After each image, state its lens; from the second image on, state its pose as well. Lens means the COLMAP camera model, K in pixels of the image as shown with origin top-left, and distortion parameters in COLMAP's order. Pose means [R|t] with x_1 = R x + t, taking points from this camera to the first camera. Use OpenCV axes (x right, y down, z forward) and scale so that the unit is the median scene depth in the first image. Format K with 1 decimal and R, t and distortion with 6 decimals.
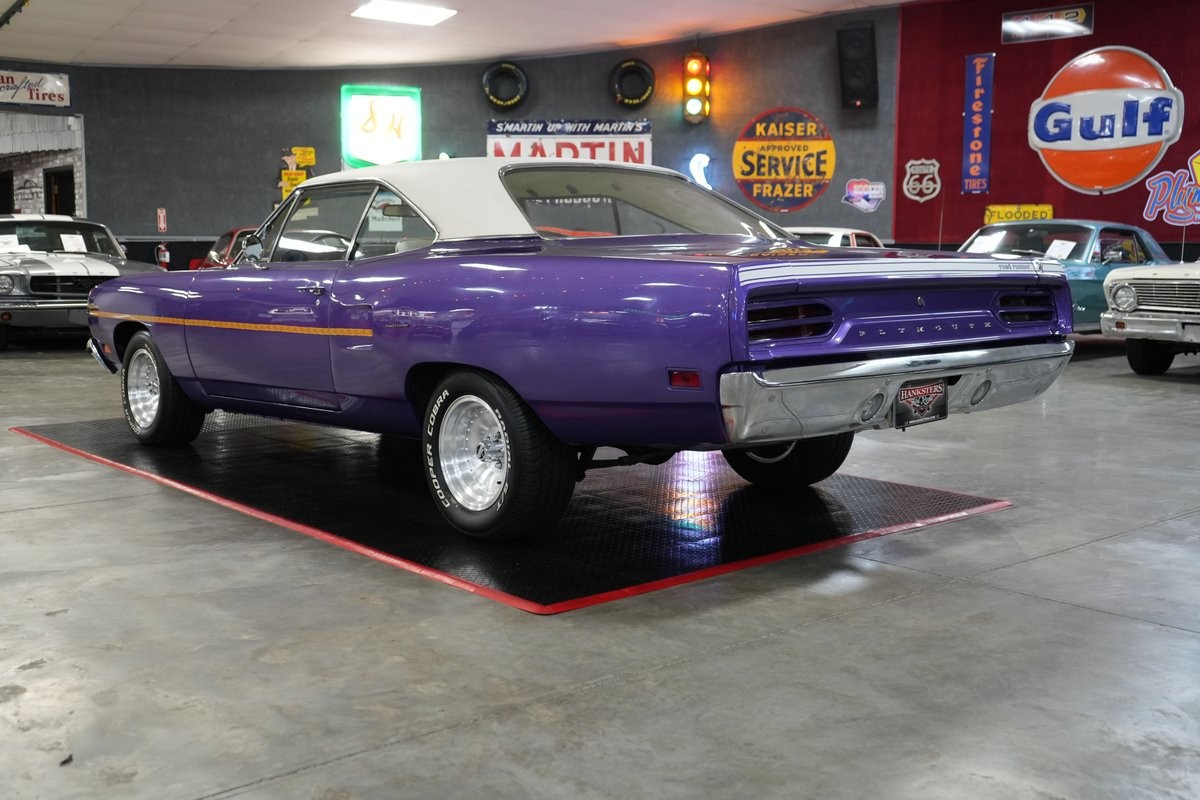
lens RADIAL K [[1448.8, 0, 600.0], [0, 1448.8, 400.0], [0, 0, 1]] dist [-0.006852, 0.006125]
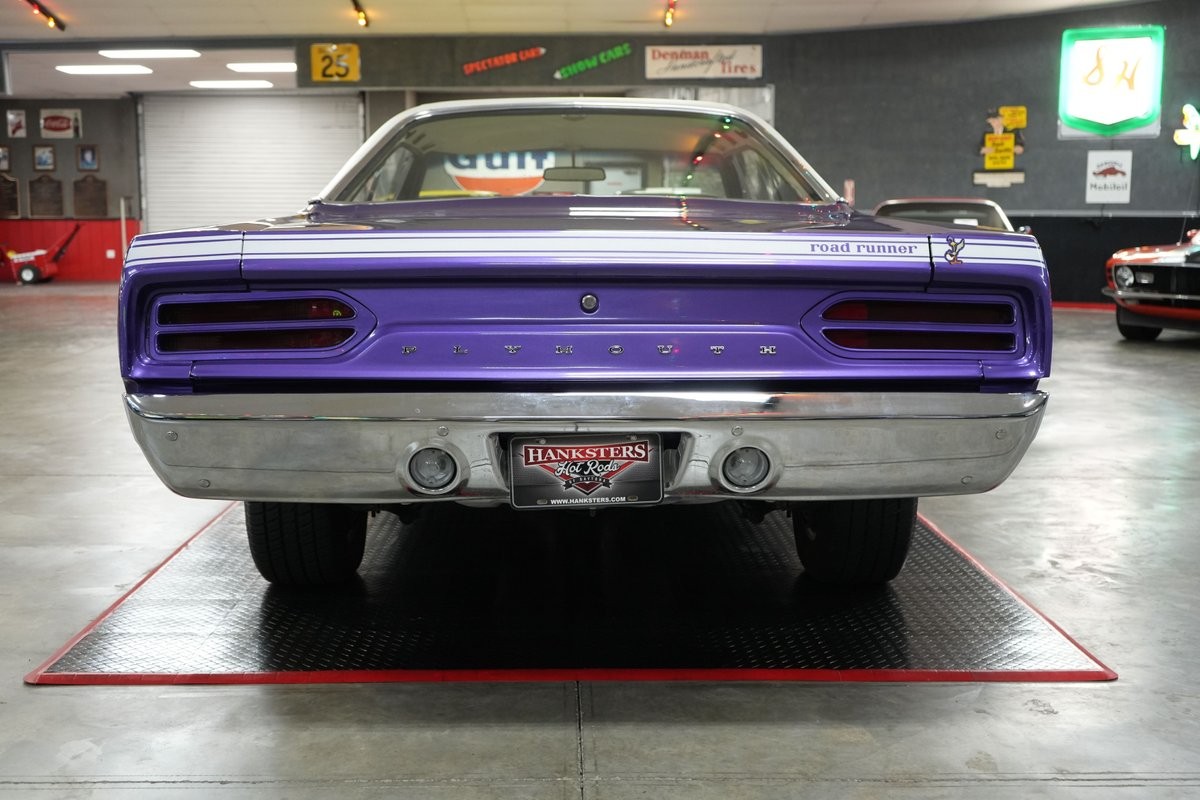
lens RADIAL K [[1448.8, 0, 600.0], [0, 1448.8, 400.0], [0, 0, 1]] dist [-0.006852, 0.006125]
pose [[0.722658, 0.084736, -0.685992, 0.227285], [-0.074928, 0.996212, 0.044123, -0.019566], [0.687132, 0.019514, 0.726270, 0.205003]]
